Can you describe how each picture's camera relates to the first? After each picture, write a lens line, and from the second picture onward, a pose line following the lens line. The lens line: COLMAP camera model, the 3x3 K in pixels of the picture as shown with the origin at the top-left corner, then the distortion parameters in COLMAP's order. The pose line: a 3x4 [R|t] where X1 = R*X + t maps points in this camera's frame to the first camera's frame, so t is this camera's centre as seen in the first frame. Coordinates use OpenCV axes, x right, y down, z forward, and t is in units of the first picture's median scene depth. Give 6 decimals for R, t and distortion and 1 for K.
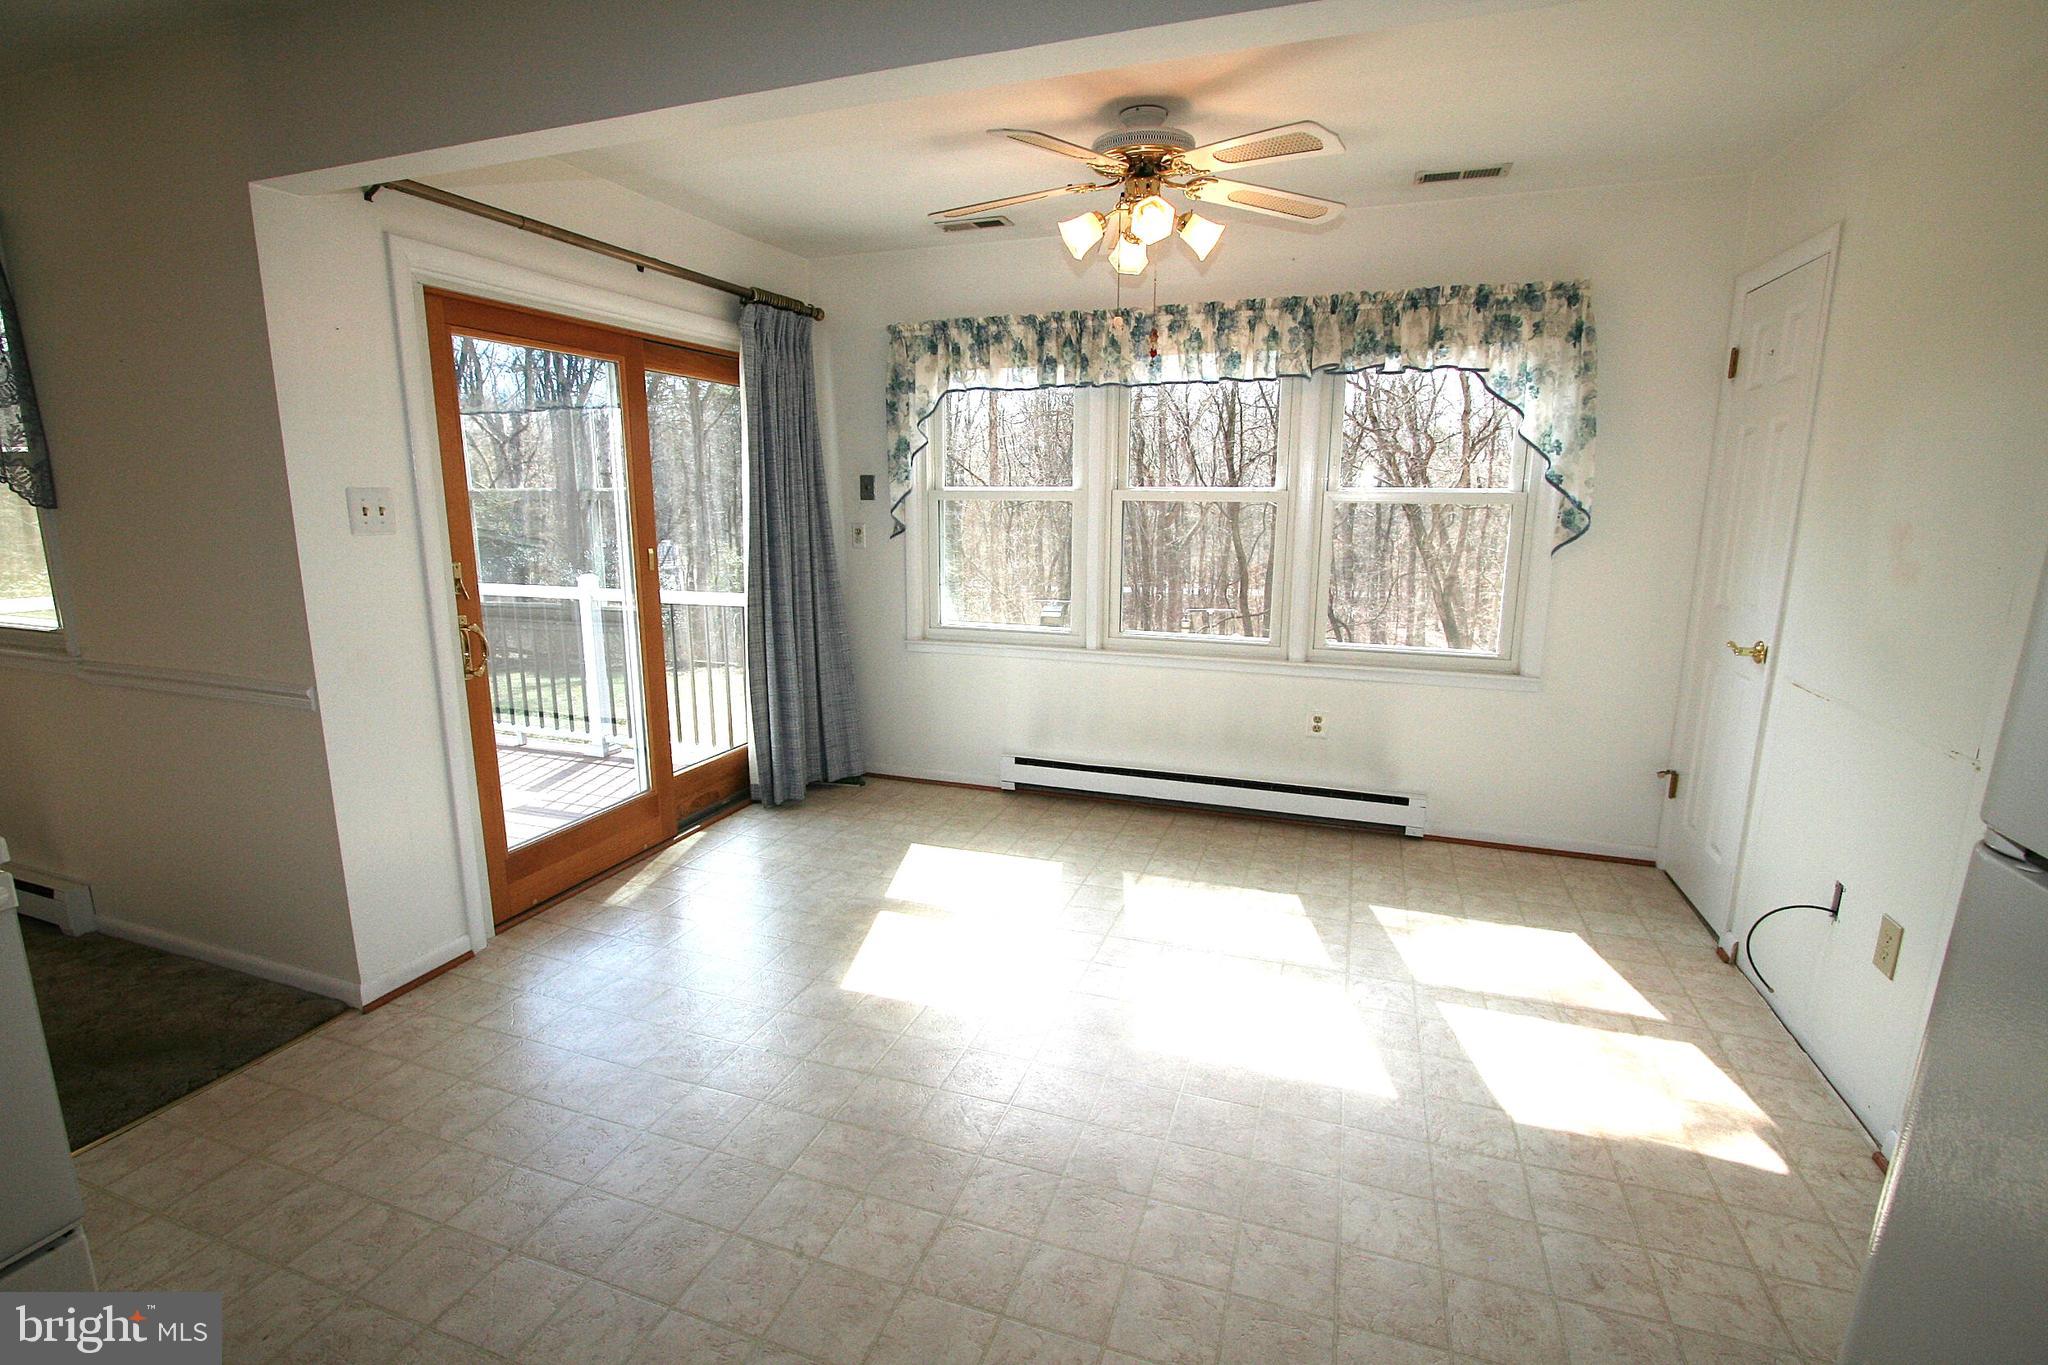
lens RADIAL K [[956.7, 0, 1013.0], [0, 956.7, 685.4], [0, 0, 1]] dist [-0.014444, 0.002739]
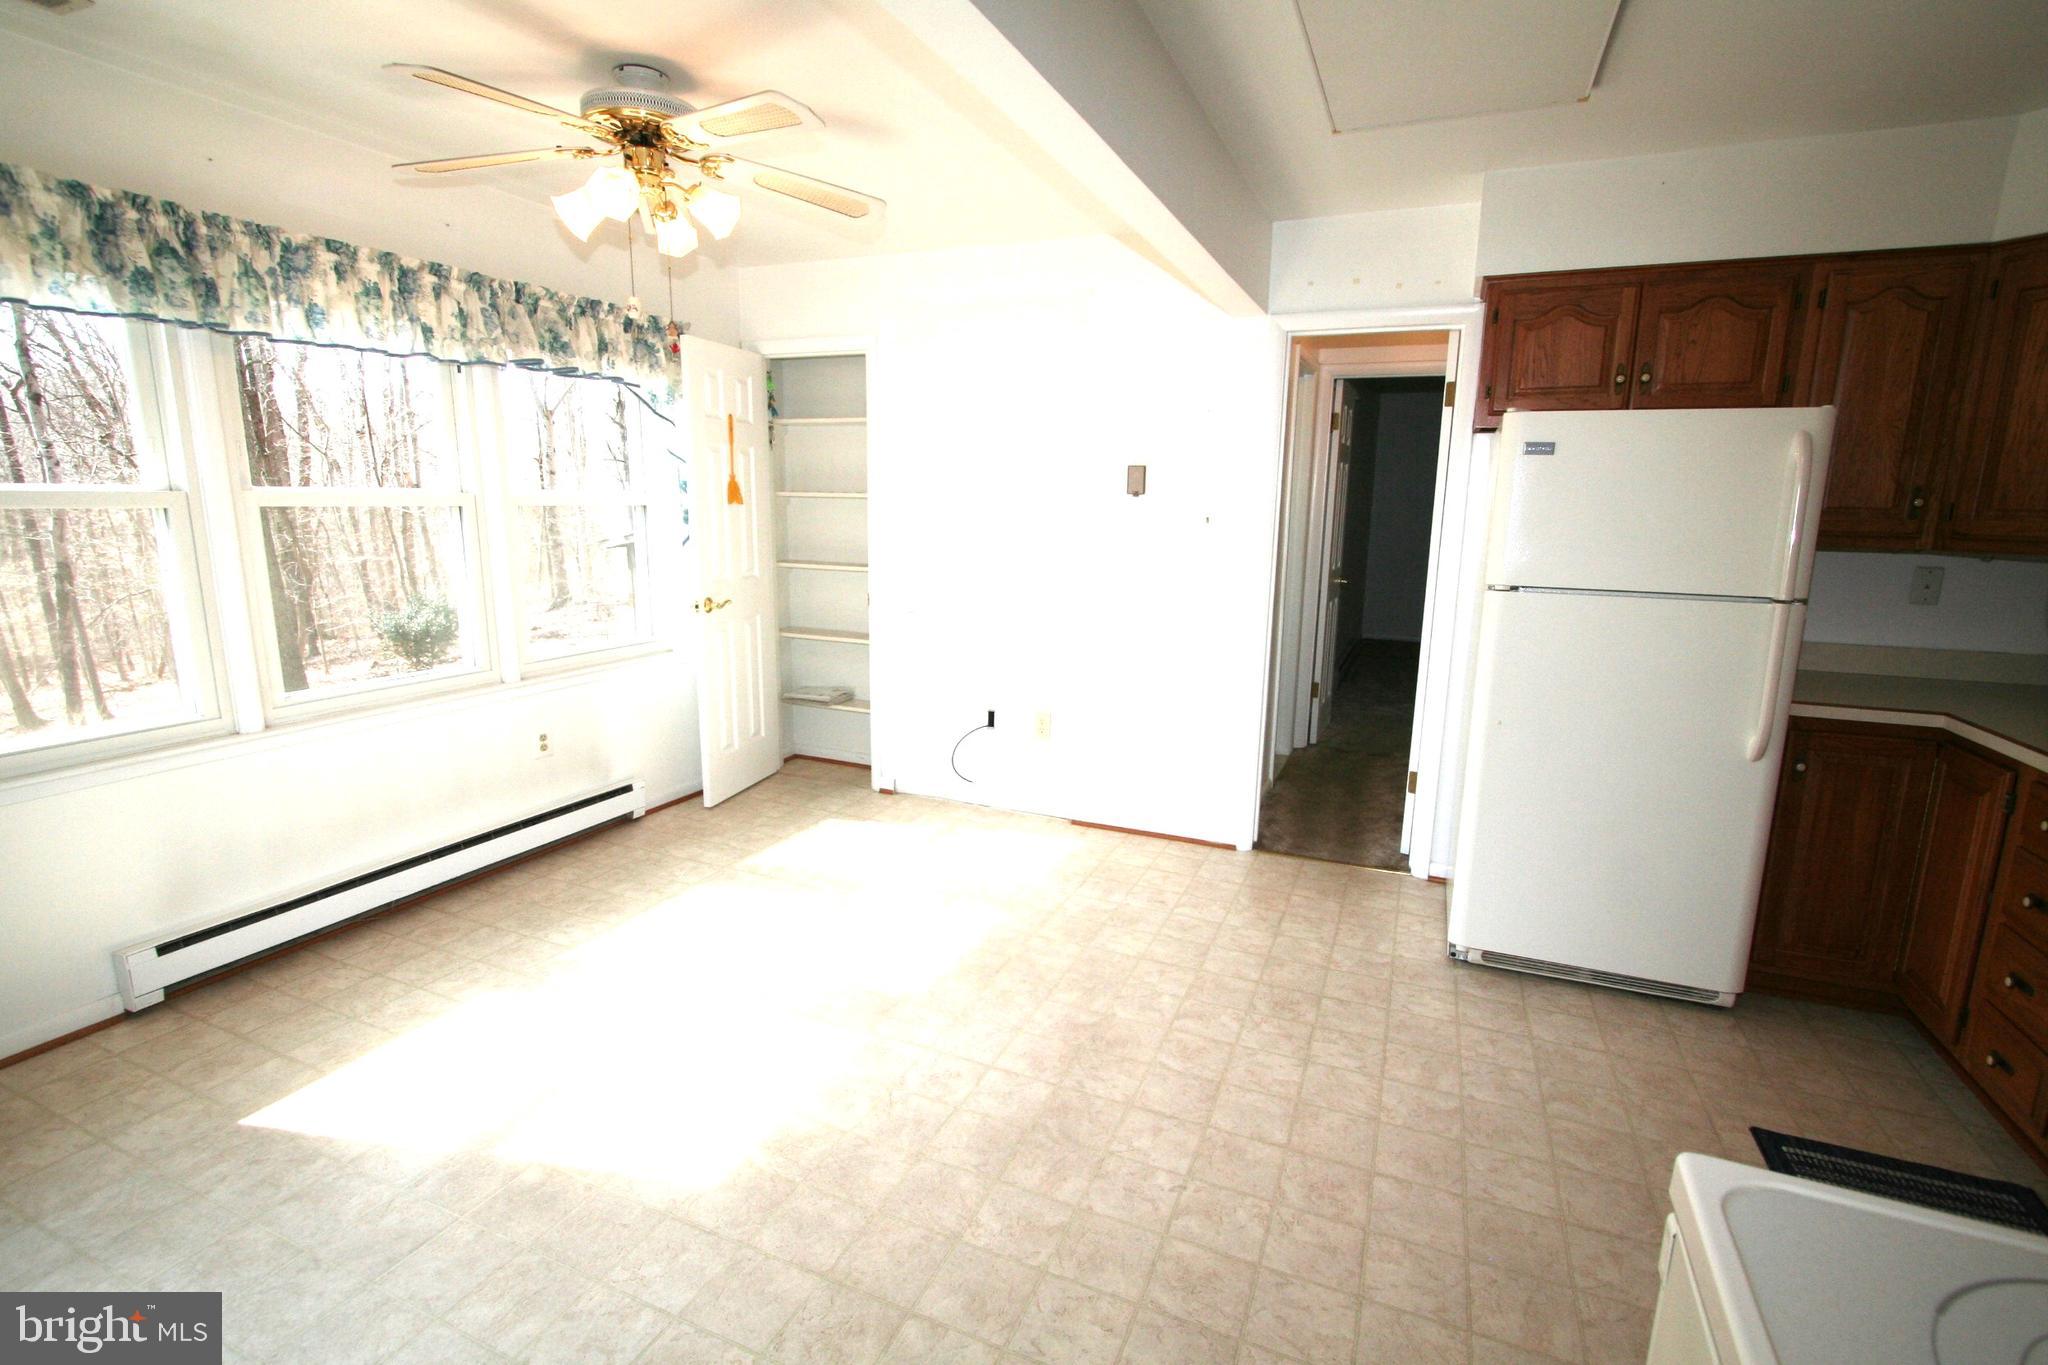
lens RADIAL K [[956.7, 0, 1012.3], [0, 956.7, 685.5], [0, 0, 1]] dist [-0.014444, 0.002739]
pose [[0.068416, -0.193479, 0.978716, -0.586734], [0.186778, 0.966153, 0.177939, -0.099279], [-0.980017, 0.170629, 0.102238, 0.473440]]
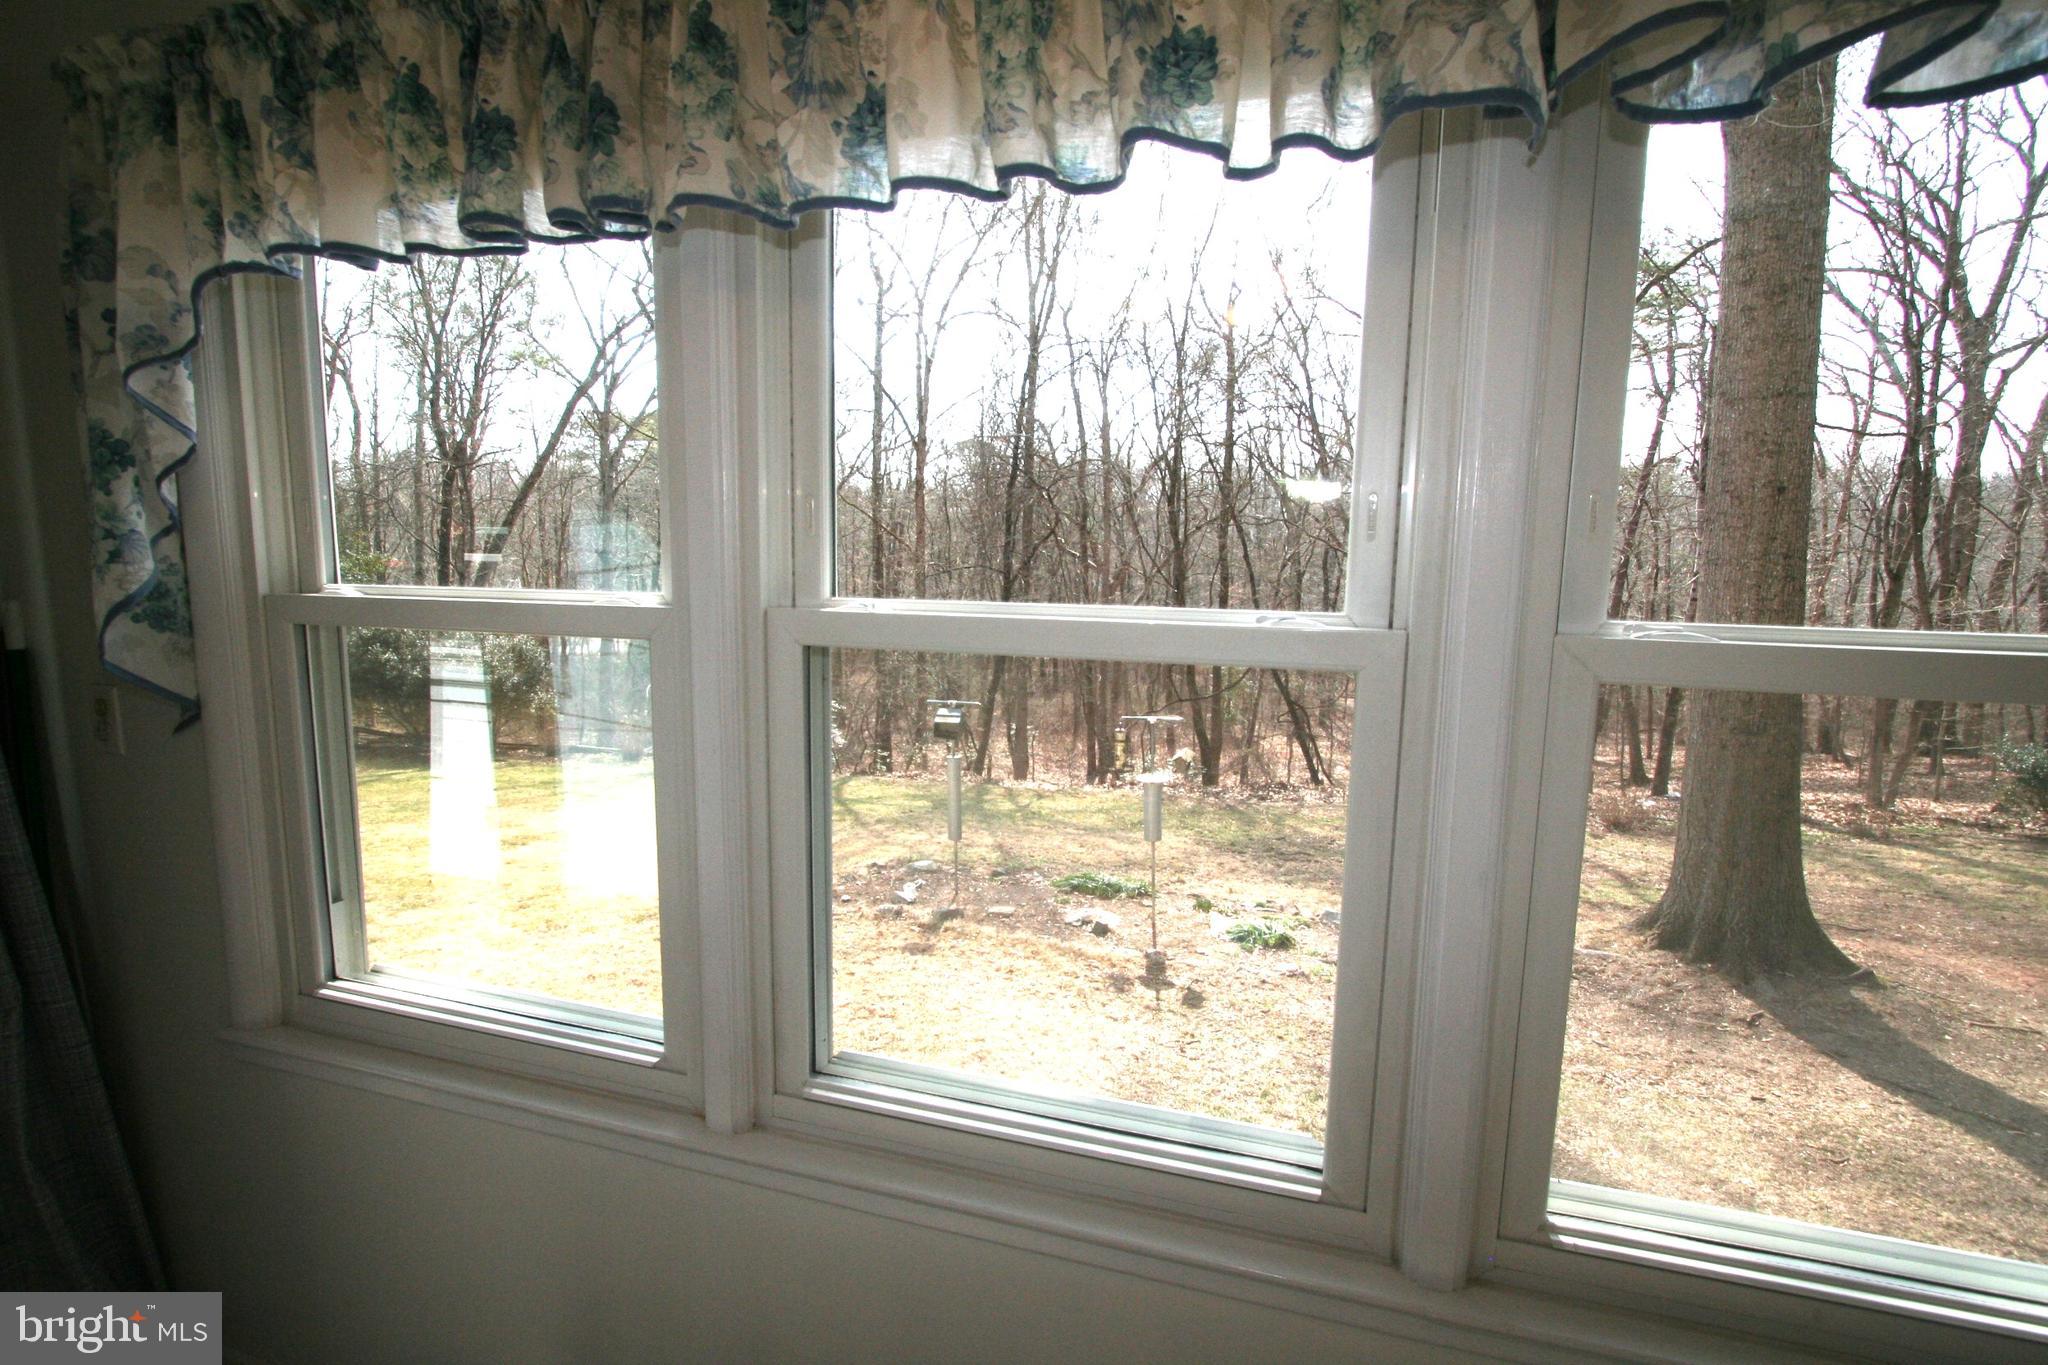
lens RADIAL K [[956.7, 0, 1014.8], [0, 956.7, 675.5], [0, 0, 1]] dist [-0.014444, 0.002739]
pose [[0.998410, 0.004734, 0.056166, 0.178338], [-0.000508, 0.997182, -0.075022, -0.179168], [-0.056363, 0.074875, 0.995599, 0.785186]]
